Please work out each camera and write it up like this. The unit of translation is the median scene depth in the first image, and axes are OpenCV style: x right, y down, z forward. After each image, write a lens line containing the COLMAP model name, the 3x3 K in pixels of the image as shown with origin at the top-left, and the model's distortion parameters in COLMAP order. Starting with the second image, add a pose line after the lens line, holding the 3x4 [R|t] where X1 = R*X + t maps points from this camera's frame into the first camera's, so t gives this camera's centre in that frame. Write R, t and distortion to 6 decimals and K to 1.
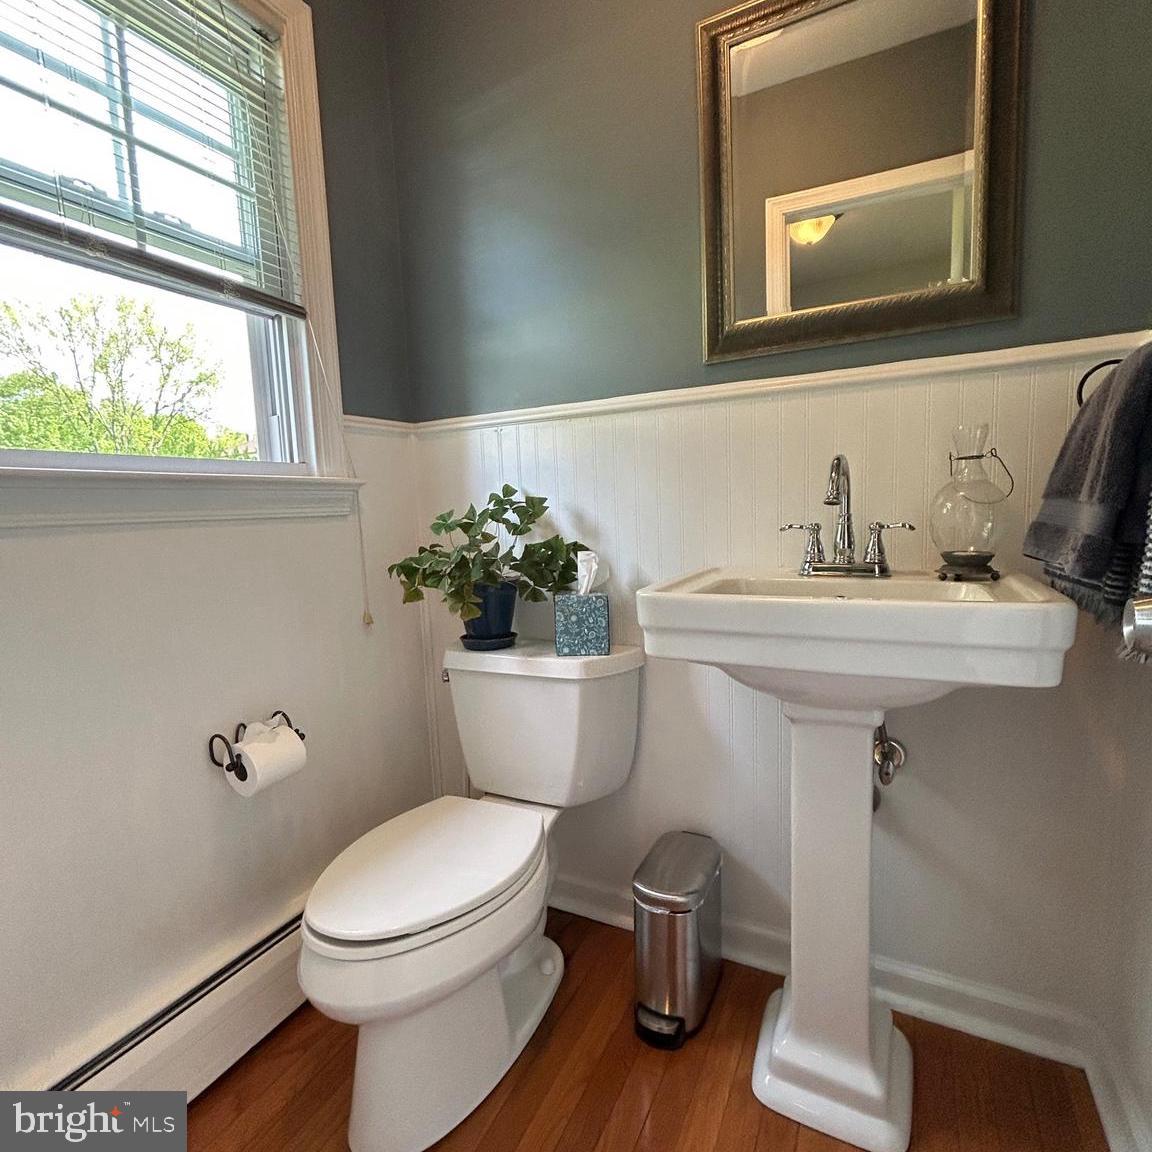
lens RADIAL K [[614.6, 0, 574.2], [0, 614.6, 581.7], [0, 0, 1]] dist [-0.010401, 0.002606]
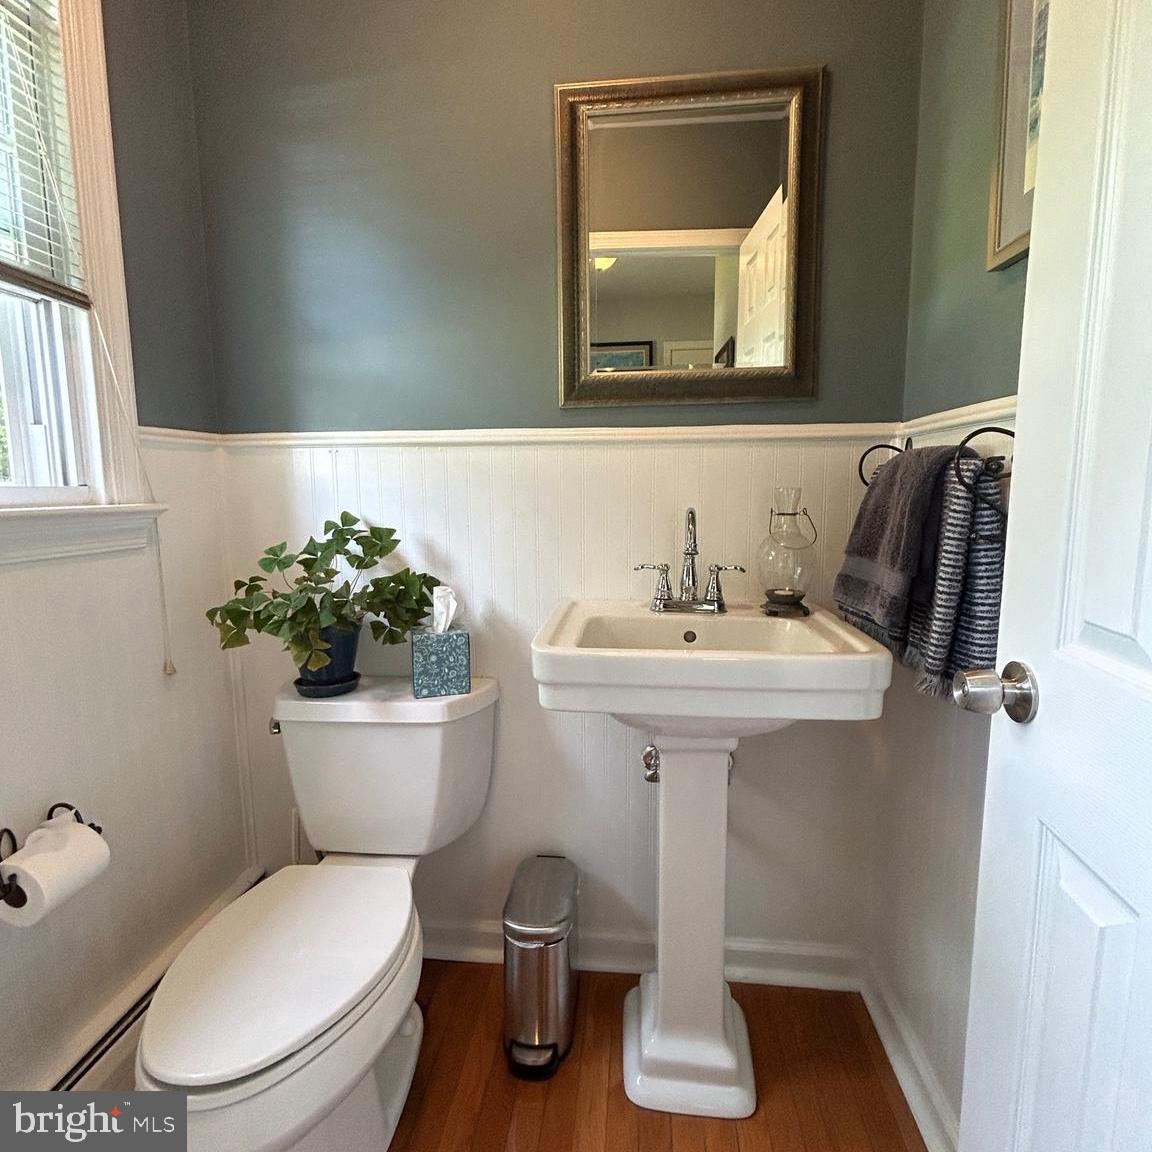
lens RADIAL K [[614.6, 0, 581.2], [0, 614.6, 563.0], [0, 0, 1]] dist [-0.010401, 0.002606]
pose [[0.930314, -0.012737, 0.366544, -0.139987], [0.015697, 0.999864, -0.005096, -0.084042], [-0.366429, 0.010495, 0.930387, 0.017657]]
